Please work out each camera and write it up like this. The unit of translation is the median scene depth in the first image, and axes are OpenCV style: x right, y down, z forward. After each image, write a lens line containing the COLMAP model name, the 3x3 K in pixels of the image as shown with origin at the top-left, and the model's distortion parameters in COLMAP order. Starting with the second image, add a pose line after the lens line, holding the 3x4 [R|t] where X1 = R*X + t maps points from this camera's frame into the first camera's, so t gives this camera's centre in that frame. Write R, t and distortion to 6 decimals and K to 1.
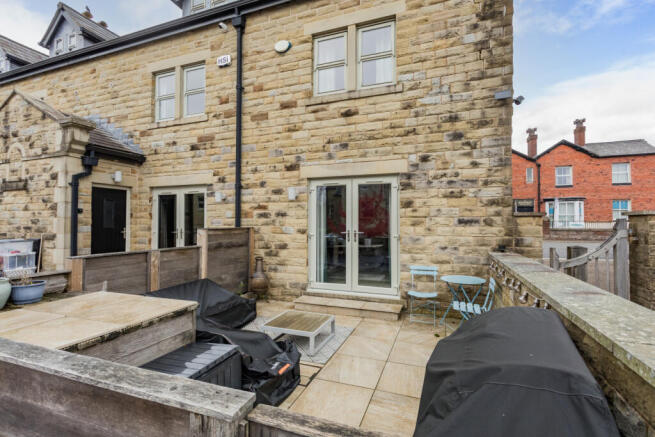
lens RADIAL K [[308.2, 0, 326.7], [0, 308.2, 217.0], [0, 0, 1]] dist [0.002348, 0.000595]
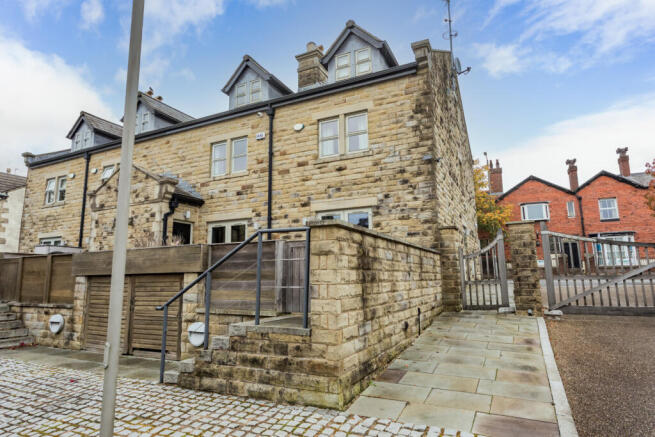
lens RADIAL K [[397.1, 0, 327.5], [0, 397.1, 218.5], [0, 0, 1]] dist [-0.002088, -0.000323]
pose [[0.995234, -0.026568, -0.093823, 0.165236], [0.013364, 0.990250, -0.138658, 0.166438], [0.096592, 0.136743, 0.985886, -0.836669]]
